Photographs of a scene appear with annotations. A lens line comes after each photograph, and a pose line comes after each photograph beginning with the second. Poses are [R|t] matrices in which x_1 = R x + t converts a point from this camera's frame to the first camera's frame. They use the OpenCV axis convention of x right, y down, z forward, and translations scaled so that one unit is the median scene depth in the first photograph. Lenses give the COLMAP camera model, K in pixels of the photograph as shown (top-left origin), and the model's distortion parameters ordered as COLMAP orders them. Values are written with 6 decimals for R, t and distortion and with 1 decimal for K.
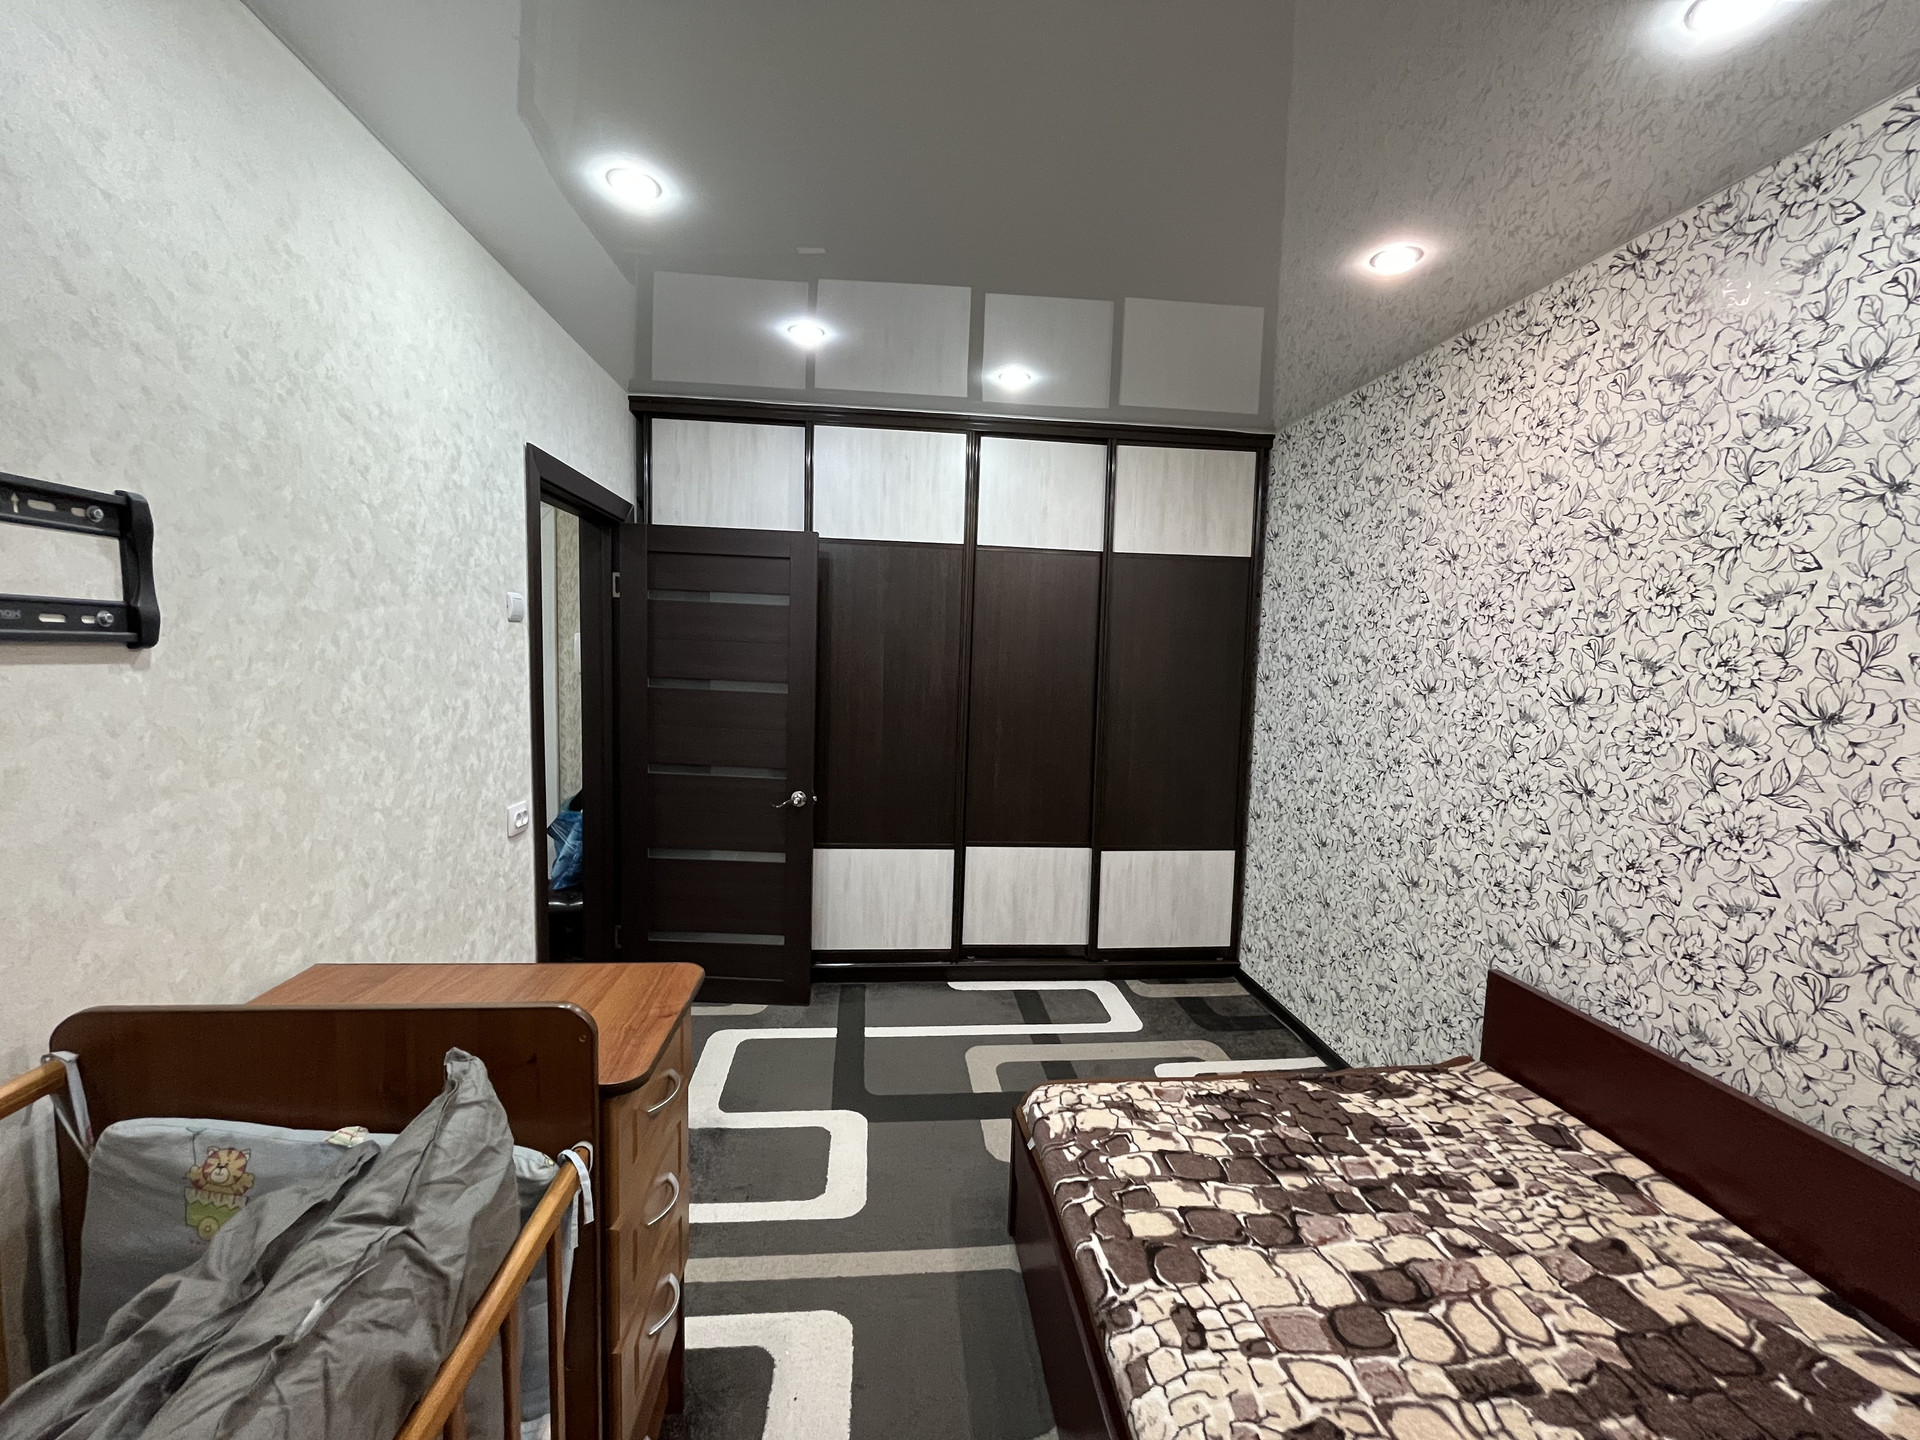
lens RADIAL K [[780.7, 0, 960.8], [0, 780.7, 717.6], [0, 0, 1]] dist [-0.003620, 0.000228]
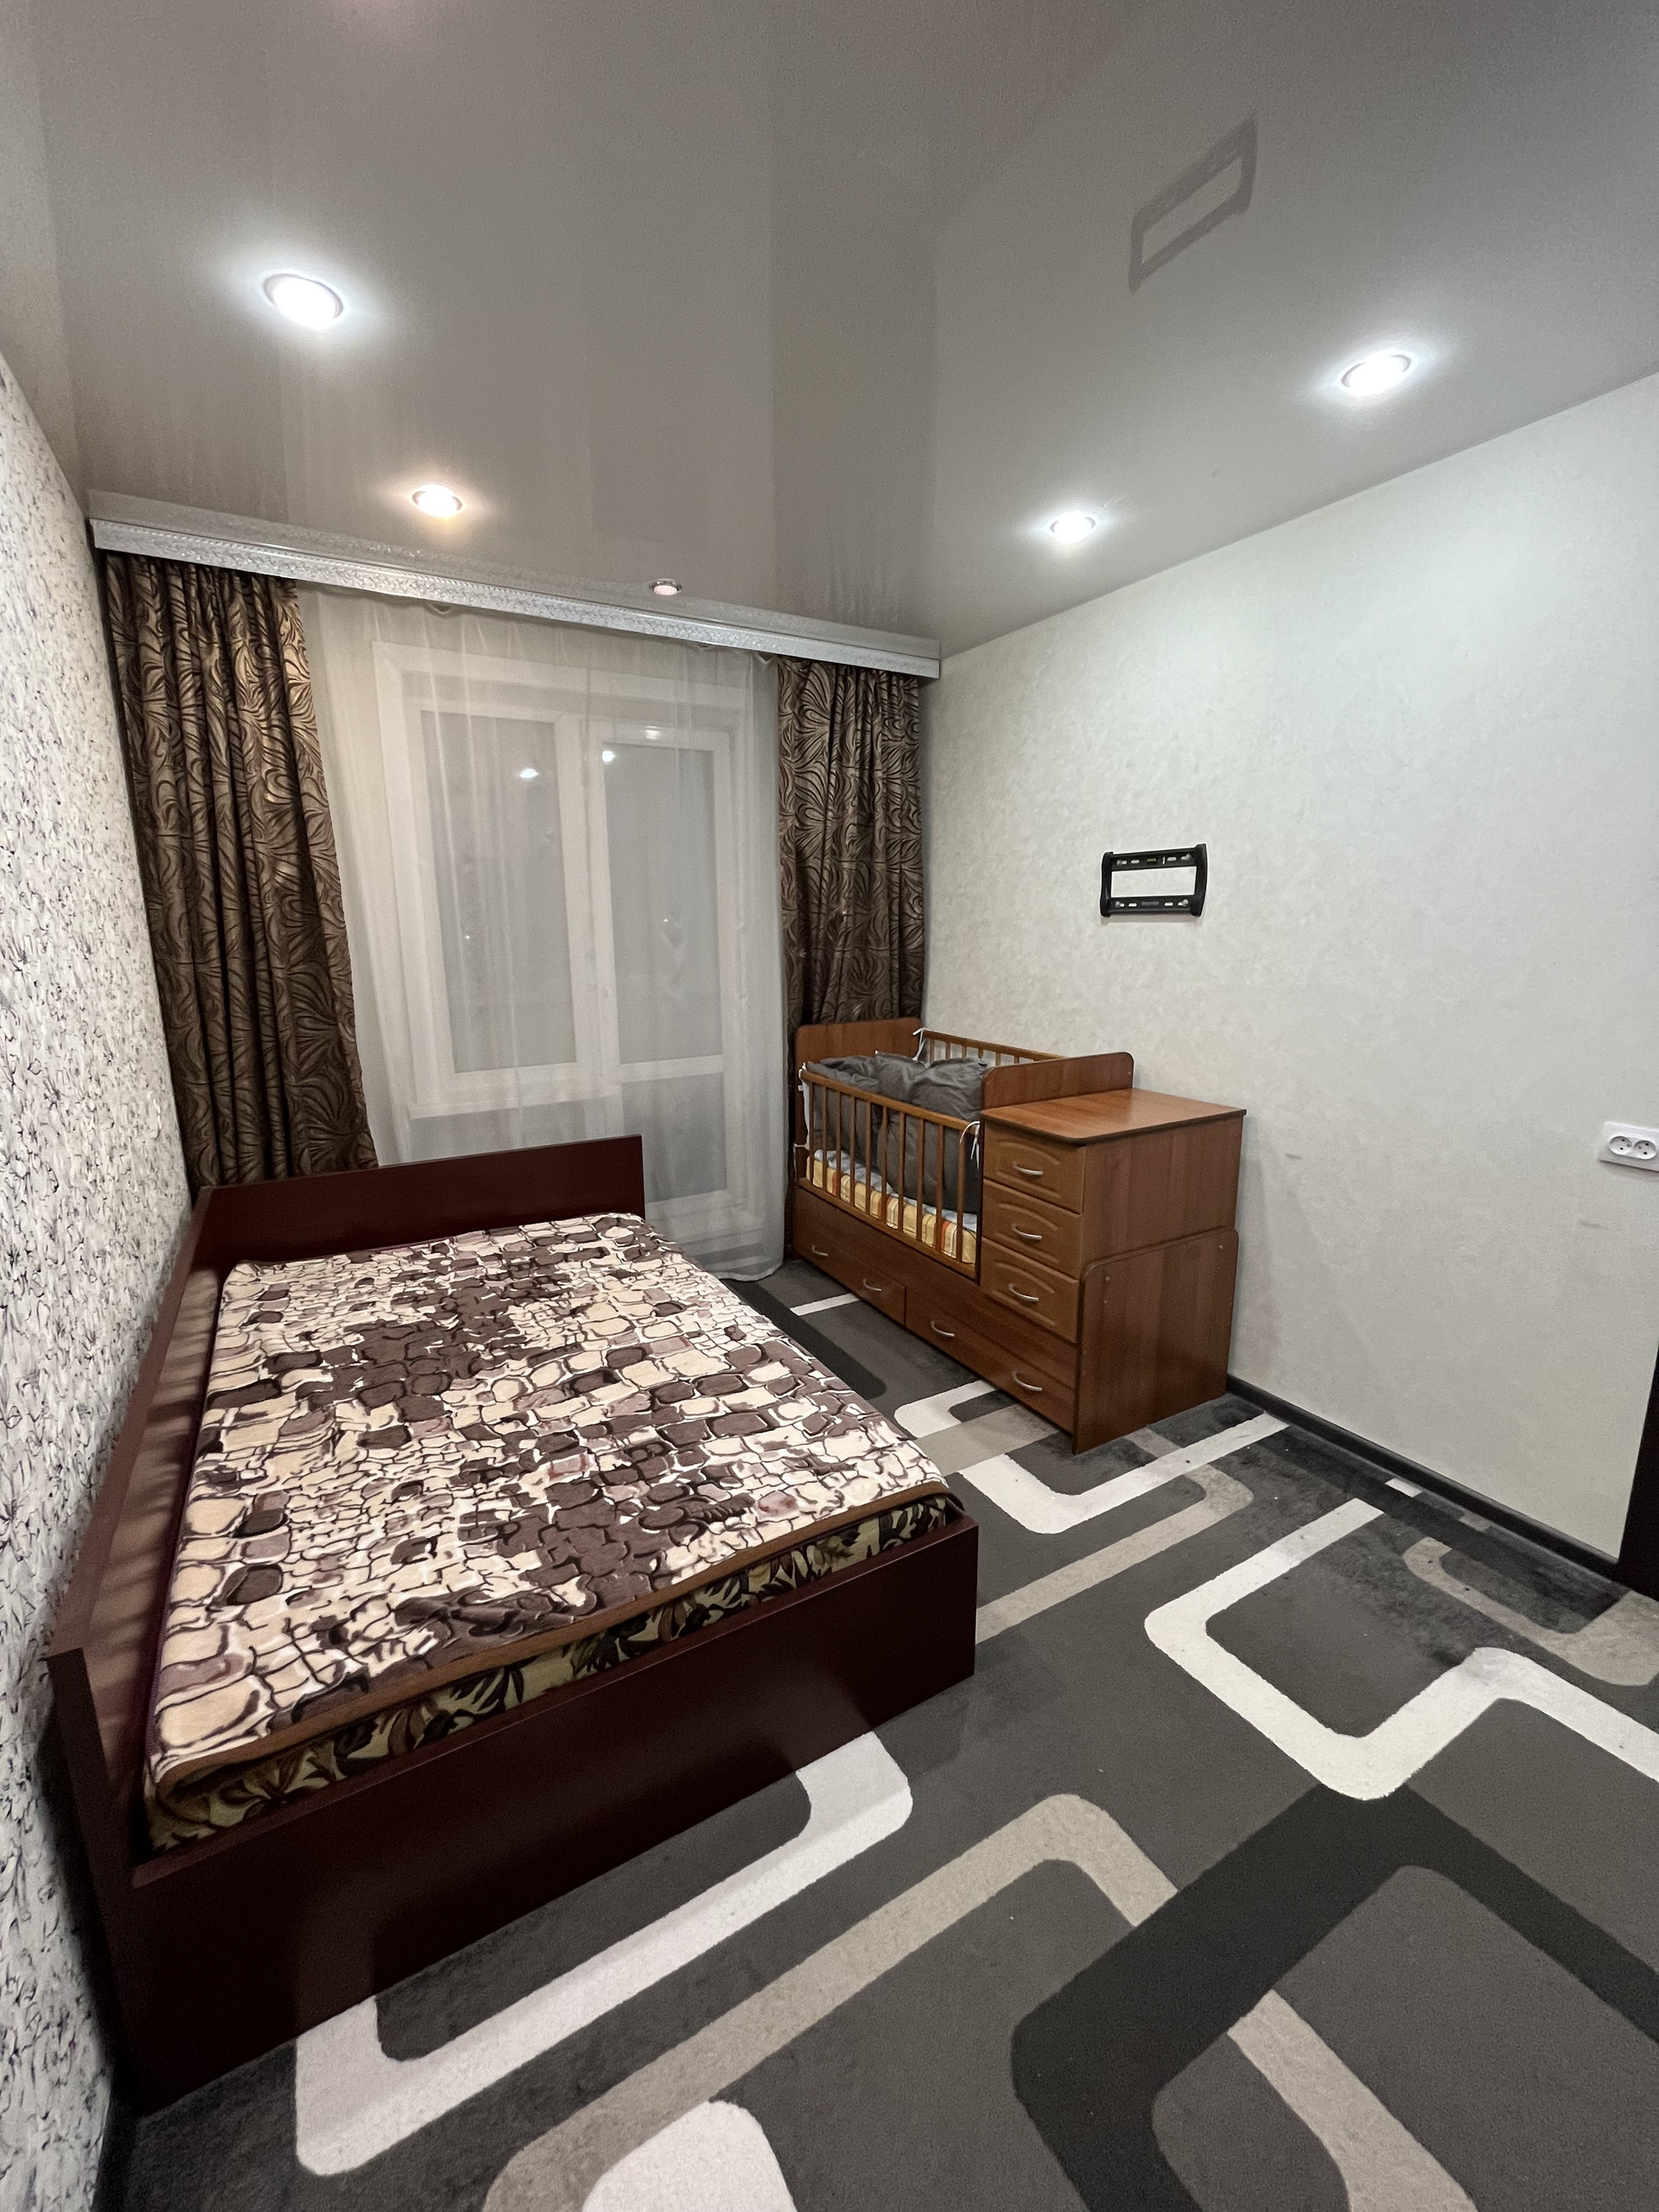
lens RADIAL K [[899.4, 0, 822.6], [0, 899.4, 1101.2], [0, 0, 1]] dist [-0.003620, 0.000228]
pose [[-0.912711, 0.060938, -0.404035, 0.631730], [-0.050116, 0.964656, 0.258704, -0.122598], [0.405520, 0.256371, -0.877398, 1.921776]]
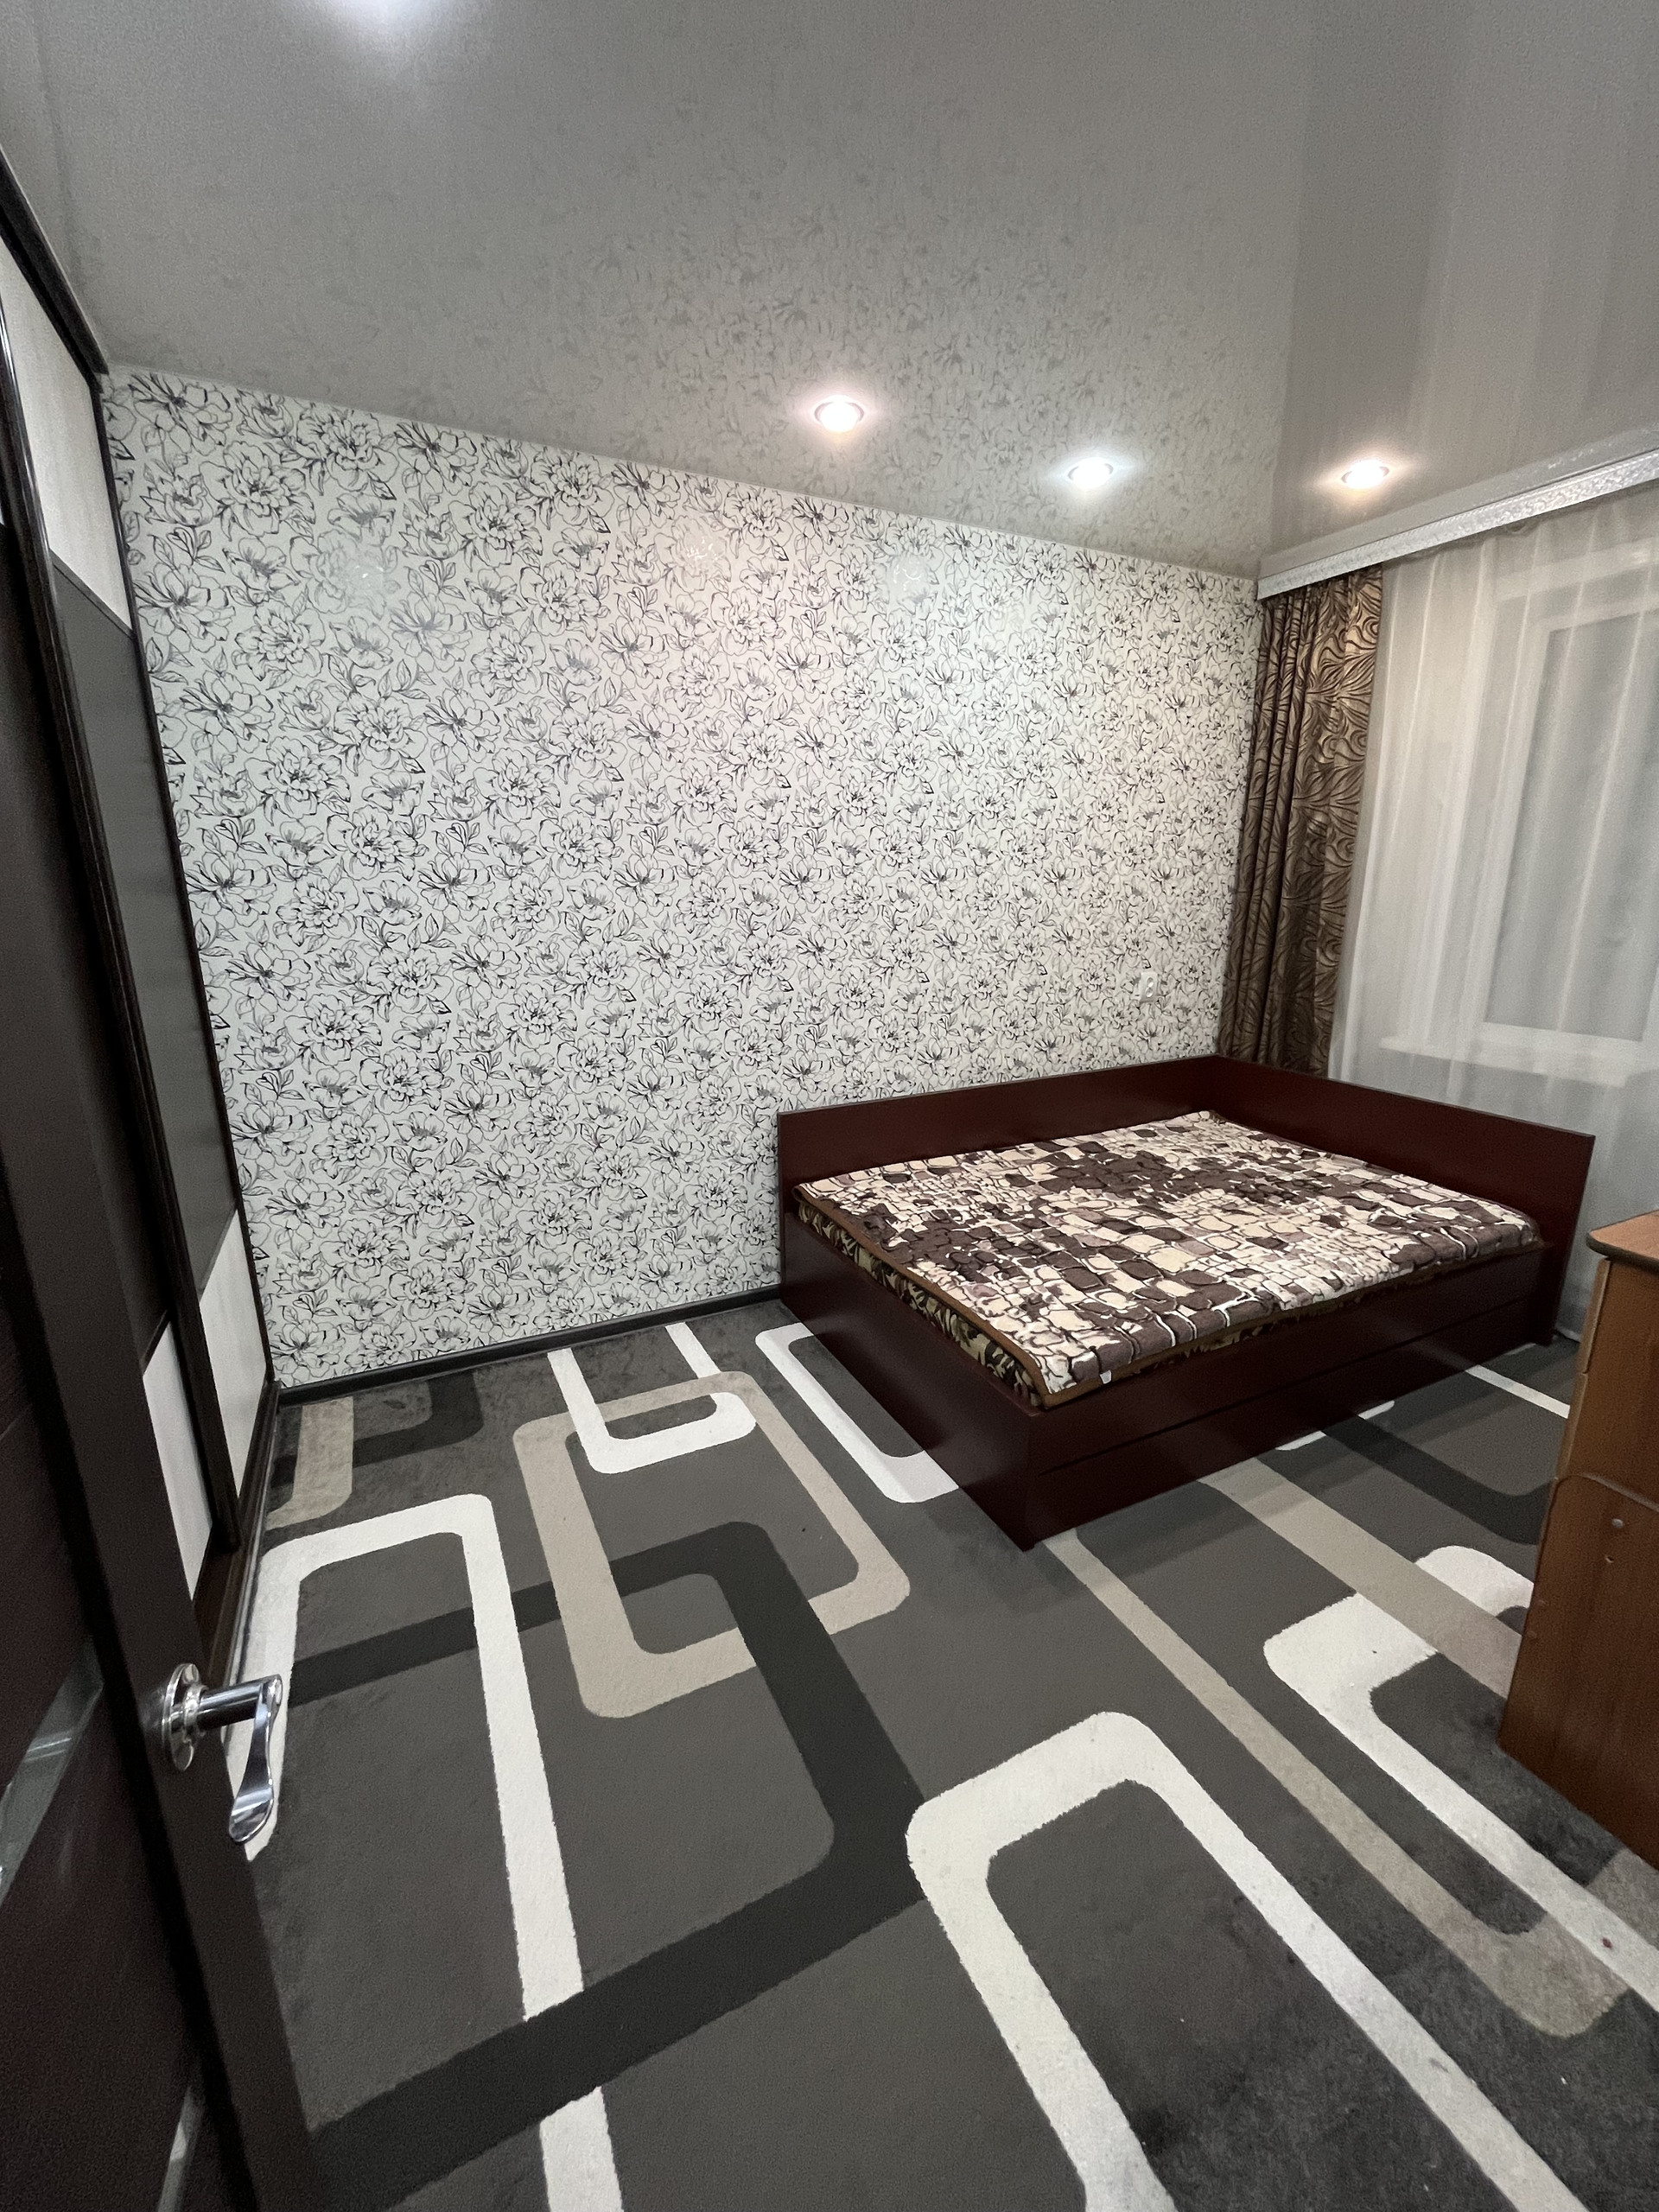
lens RADIAL K [[899.4, 0, 822.1], [0, 899.4, 1098.0], [0, 0, 1]] dist [-0.003620, 0.000228]
pose [[-0.339984, -0.253345, 0.905664, -0.753594], [0.071866, 0.953215, 0.293625, -0.130501], [-0.937681, 0.164915, -0.305871, 1.741283]]
